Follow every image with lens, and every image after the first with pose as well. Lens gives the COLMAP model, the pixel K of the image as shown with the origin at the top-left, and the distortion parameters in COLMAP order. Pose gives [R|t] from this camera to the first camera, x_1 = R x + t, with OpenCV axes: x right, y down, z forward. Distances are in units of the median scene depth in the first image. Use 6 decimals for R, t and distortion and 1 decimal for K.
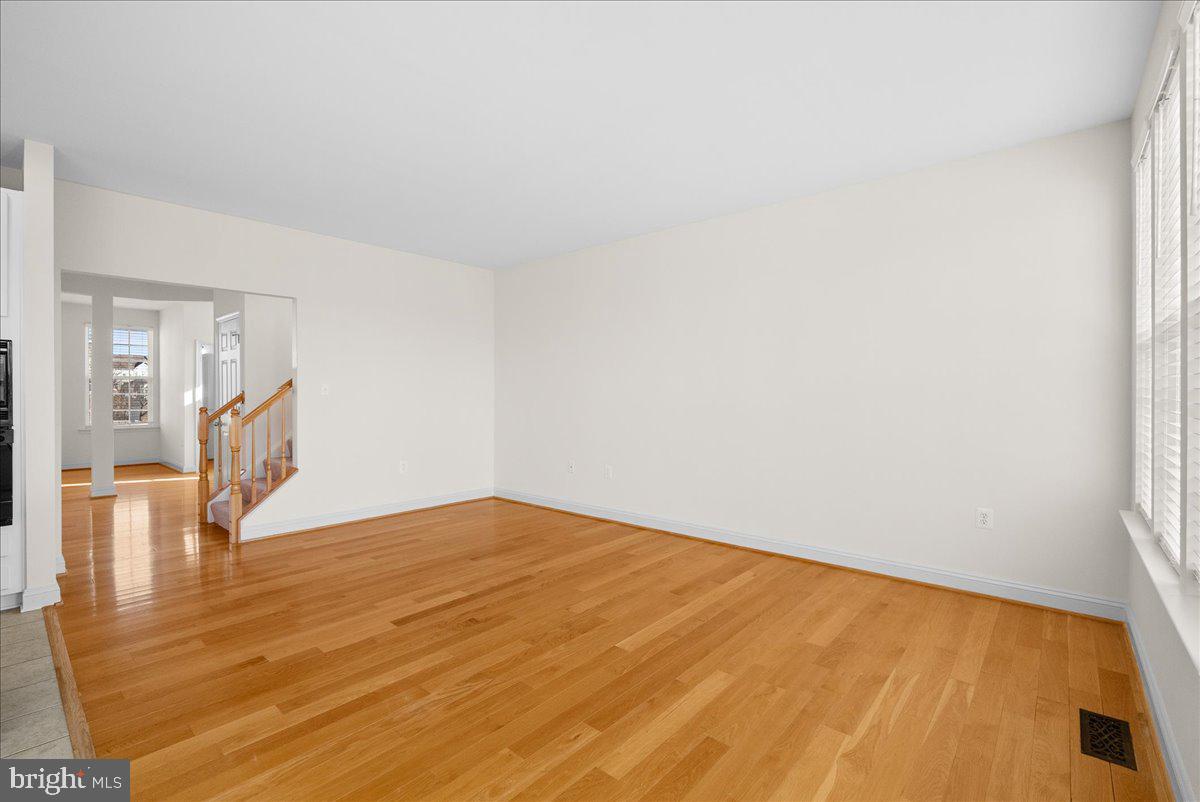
lens RADIAL K [[534.0, 0, 604.3], [0, 534.0, 398.3], [0, 0, 1]] dist [-0.008873, 0.001912]
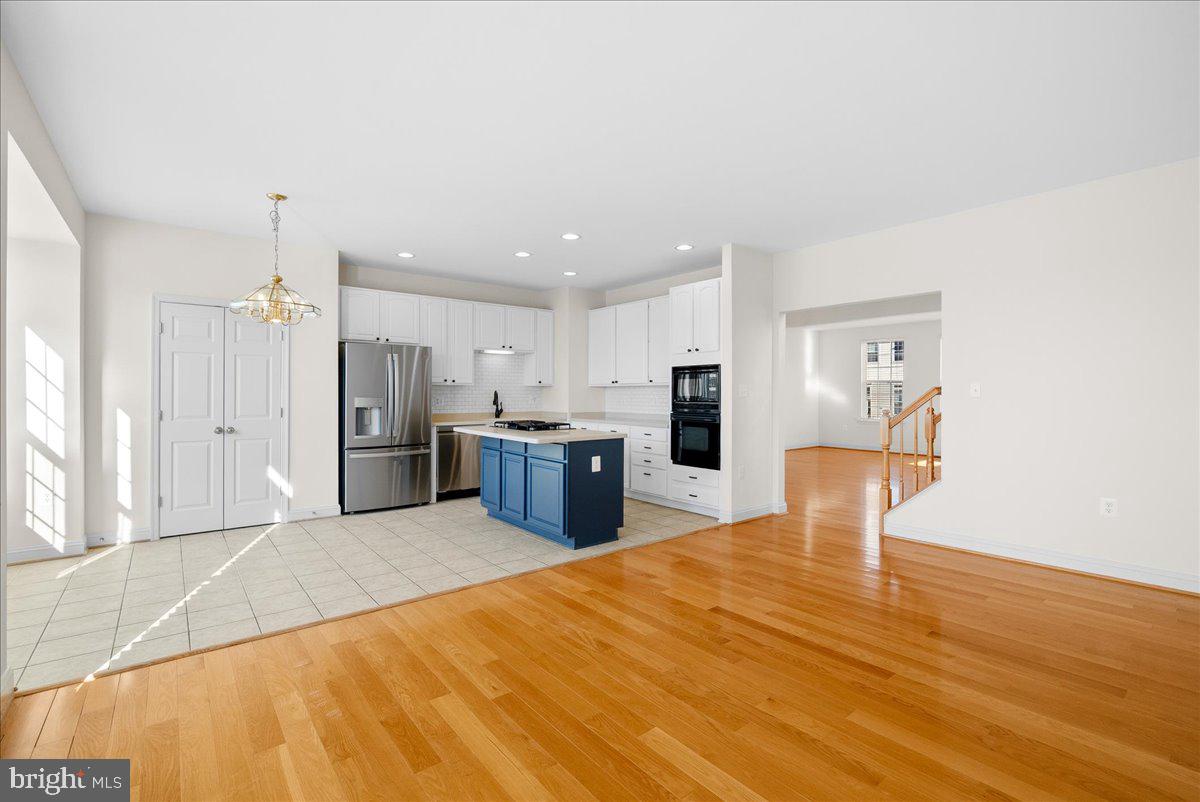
lens RADIAL K [[534.0, 0, 593.9], [0, 534.0, 396.0], [0, 0, 1]] dist [-0.008873, 0.001912]
pose [[-0.180678, 0.002368, -0.983539, 0.739127], [-0.007977, 0.999961, 0.003873, -0.009326], [0.983510, 0.008545, -0.180652, 0.990802]]
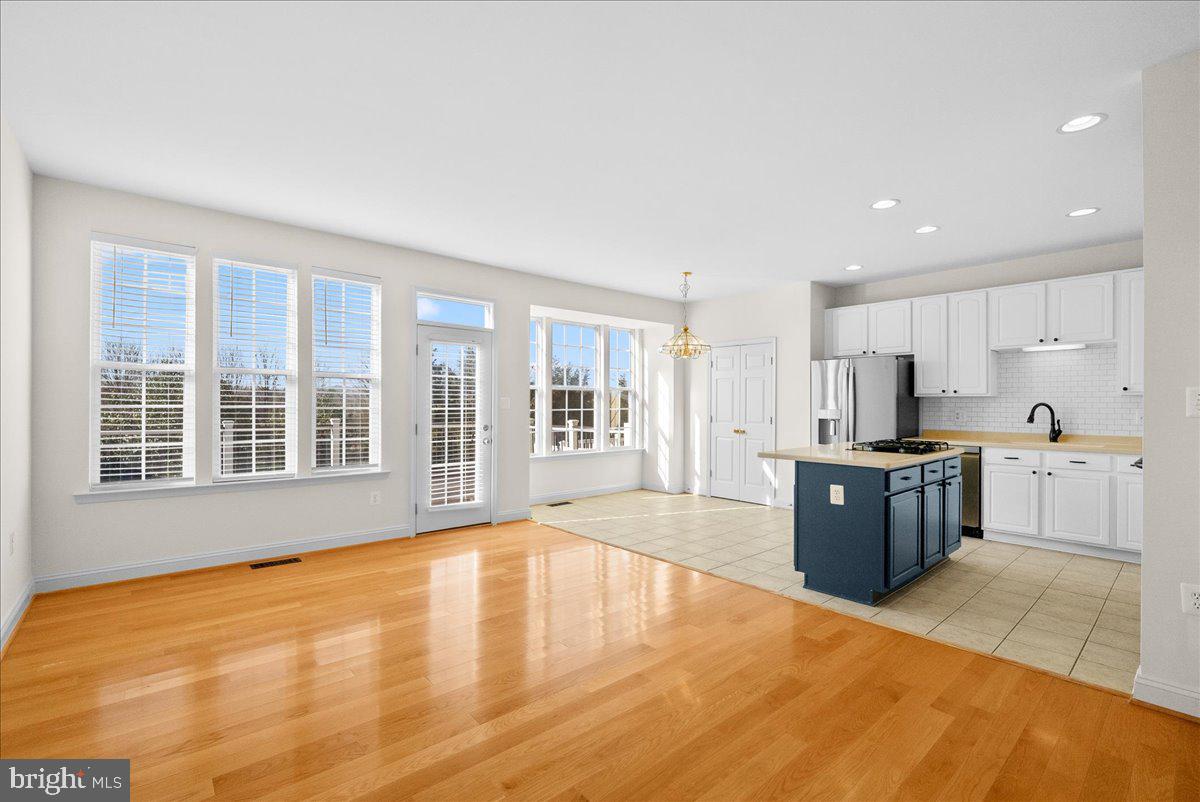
lens RADIAL K [[534.0, 0, 608.8], [0, 534.0, 403.6], [0, 0, 1]] dist [-0.008873, 0.001912]
pose [[-0.991200, -0.006197, 0.132230, -0.468736], [-0.005528, 0.999970, 0.005425, -0.020411], [-0.132260, 0.004646, -0.991204, 2.042036]]
